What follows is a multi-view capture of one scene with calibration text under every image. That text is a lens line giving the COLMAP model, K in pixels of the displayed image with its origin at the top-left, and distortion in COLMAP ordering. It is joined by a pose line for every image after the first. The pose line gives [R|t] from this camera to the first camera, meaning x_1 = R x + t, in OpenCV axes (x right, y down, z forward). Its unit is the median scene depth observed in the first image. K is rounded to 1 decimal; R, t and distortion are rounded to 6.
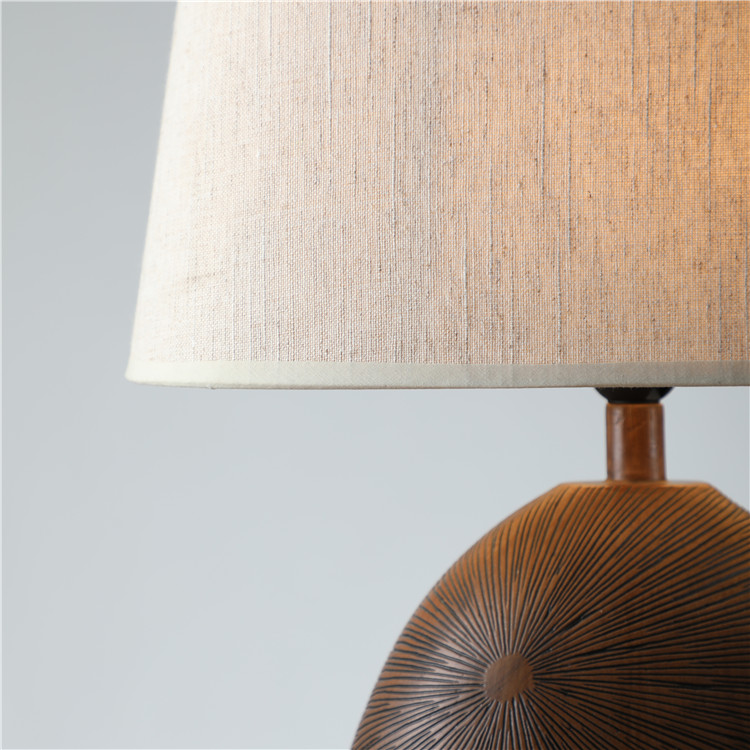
lens RADIAL K [[3172.8, 0, 389.4], [0, 3172.8, 442.7], [0, 0, 1]] dist [0.688713, 0.000000]
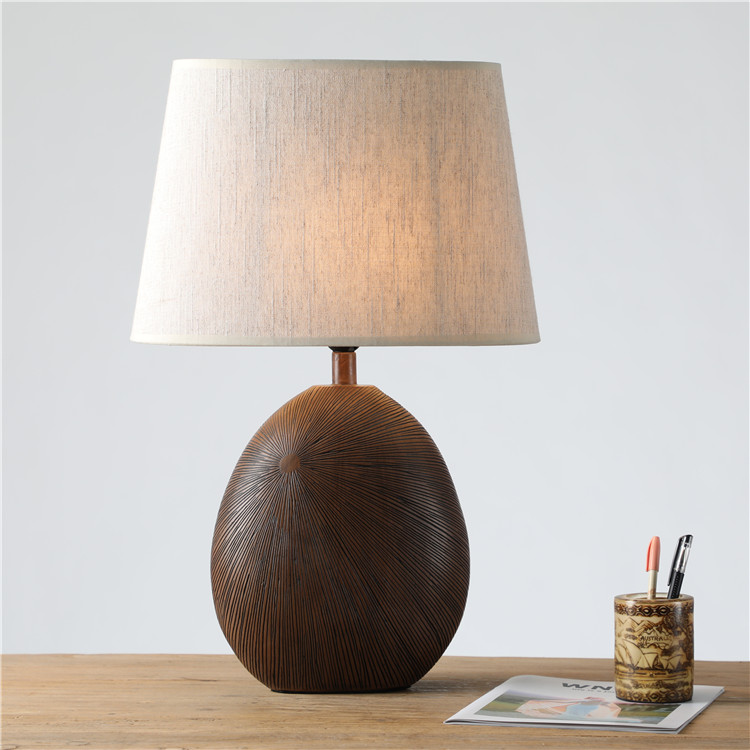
lens RADIAL K [[3172.8, 0, 390.0], [0, 3172.8, 323.2], [0, 0, 1]] dist [0.688713, 0.000000]
pose [[0.998439, 0.008101, 0.055265, -0.022656], [-0.007056, 0.999793, -0.019087, 0.012185], [-0.055408, 0.018667, 0.998289, -1.530488]]
